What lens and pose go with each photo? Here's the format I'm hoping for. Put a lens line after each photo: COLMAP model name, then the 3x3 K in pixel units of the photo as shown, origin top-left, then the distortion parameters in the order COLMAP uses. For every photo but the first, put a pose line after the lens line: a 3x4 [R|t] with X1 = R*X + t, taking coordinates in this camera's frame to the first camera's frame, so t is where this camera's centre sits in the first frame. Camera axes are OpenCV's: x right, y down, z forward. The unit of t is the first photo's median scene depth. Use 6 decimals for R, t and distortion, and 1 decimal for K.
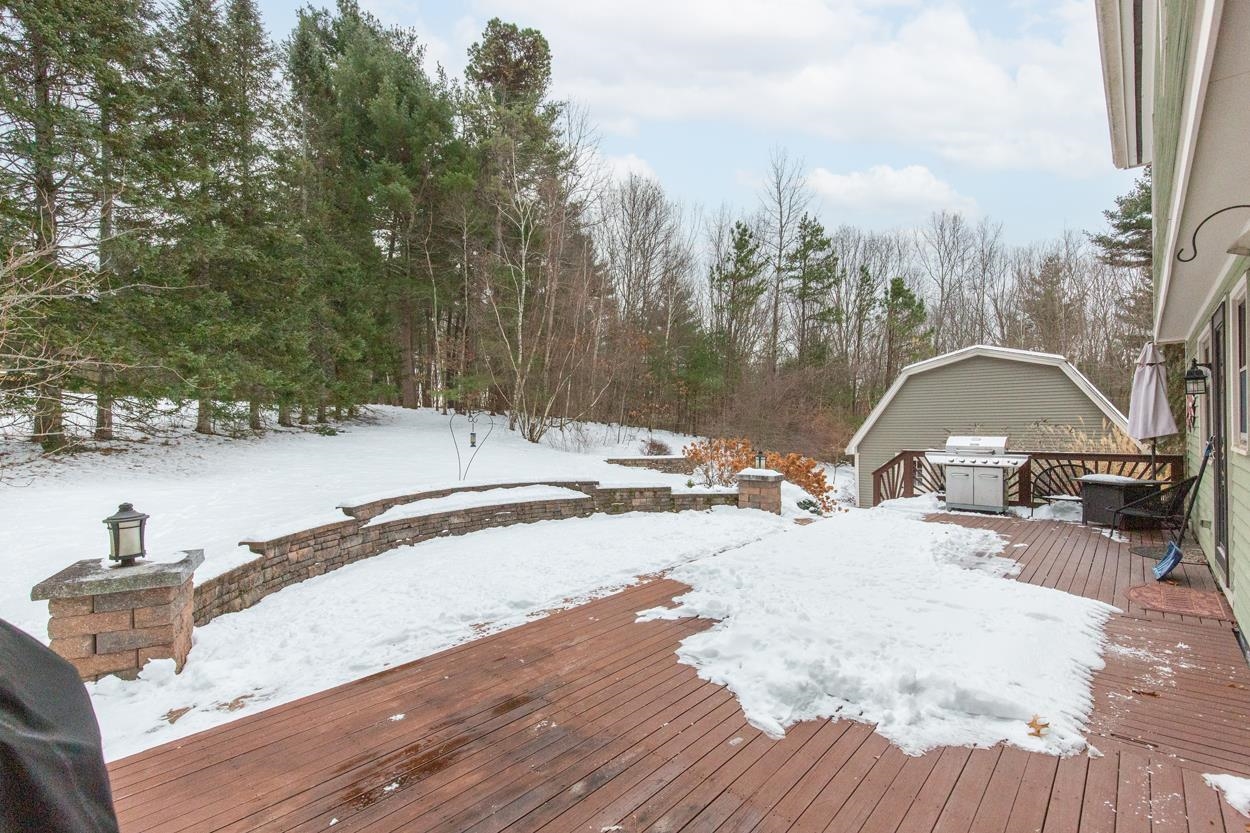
lens RADIAL K [[567.2, 0, 627.2], [0, 567.2, 424.1], [0, 0, 1]] dist [0.005052, -0.000764]
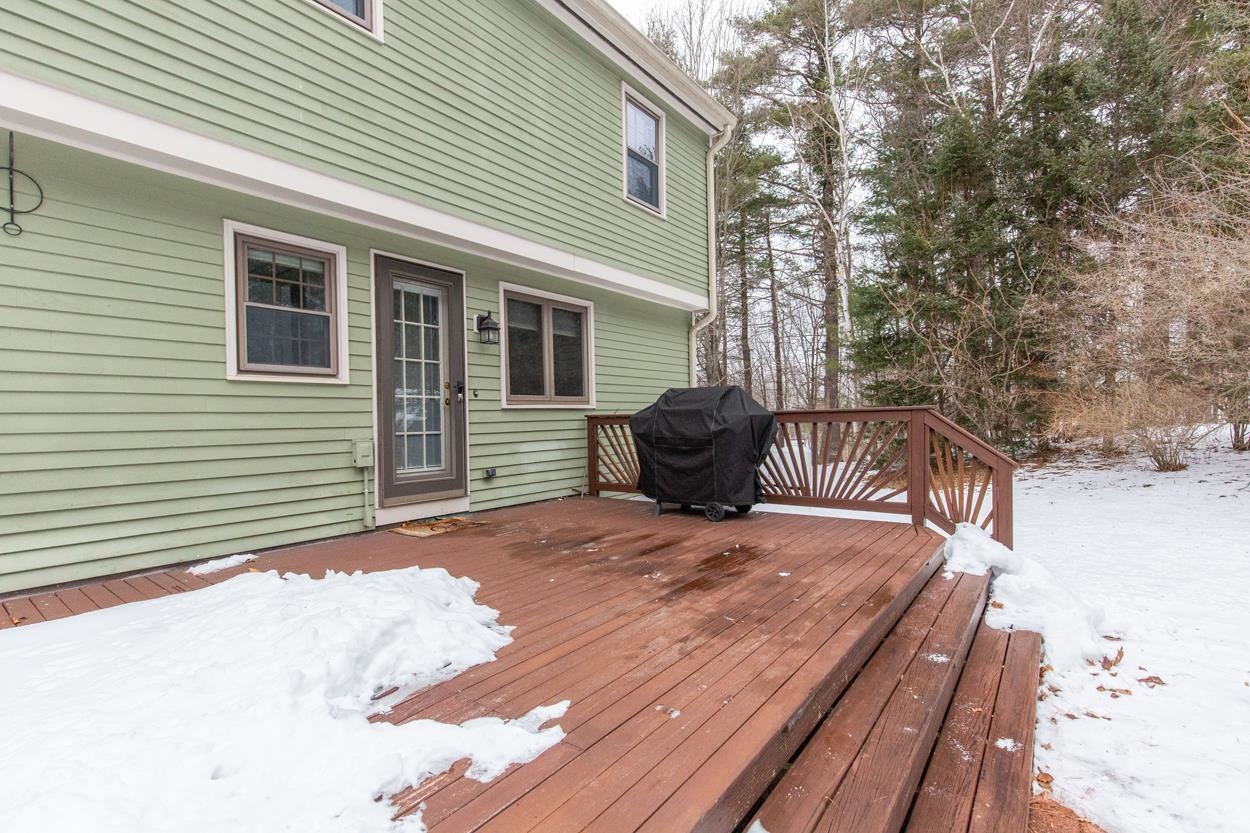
lens RADIAL K [[567.2, 0, 634.9], [0, 567.2, 418.3], [0, 0, 1]] dist [0.005052, -0.000764]
pose [[-0.995321, 0.024991, -0.093331, -0.000344], [0.025010, 0.999687, 0.000963, 0.046273], [0.093325, -0.001376, -0.995635, 0.516090]]
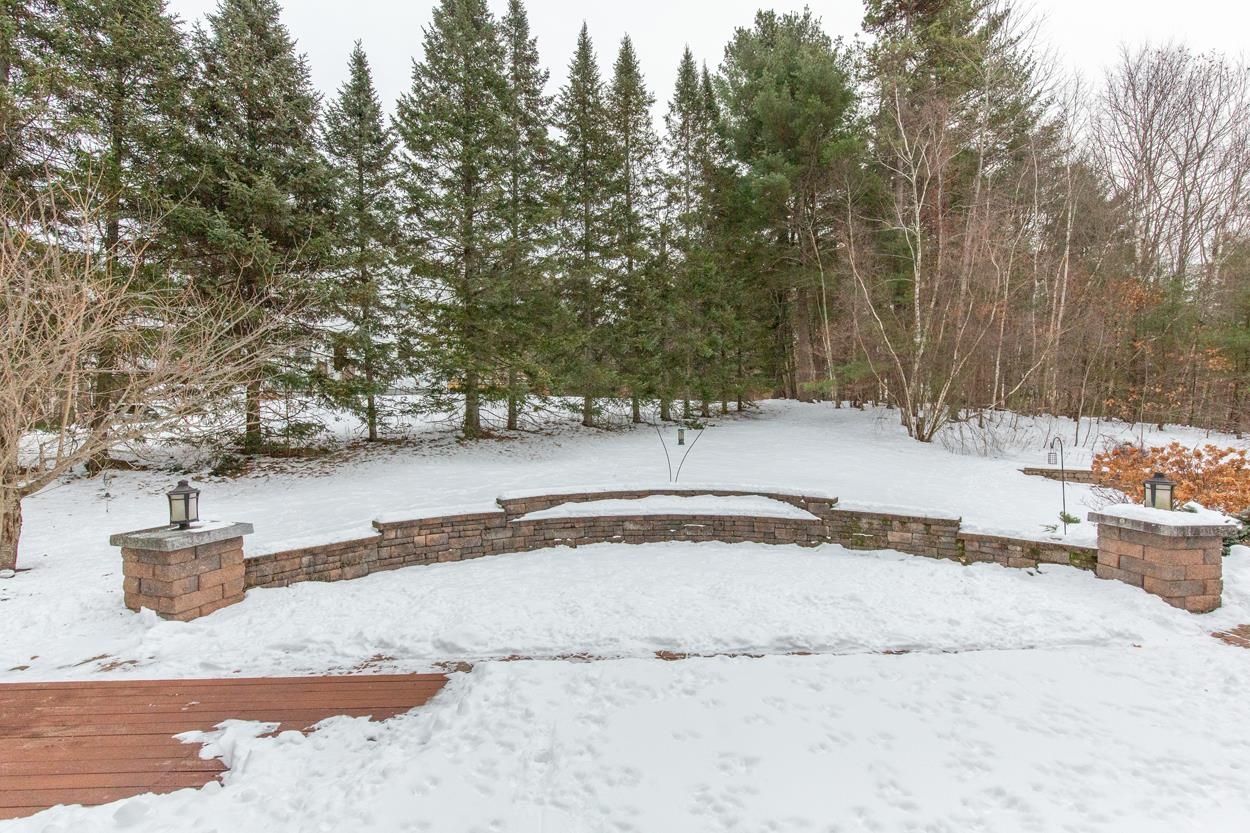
lens RADIAL K [[567.2, 0, 625.6], [0, 567.2, 420.3], [0, 0, 1]] dist [0.005052, -0.000764]
pose [[0.694870, 0.003292, -0.719128, 0.286102], [-0.001609, 0.999994, 0.003024, 0.000866], [0.719133, -0.000944, 0.694871, 0.329726]]
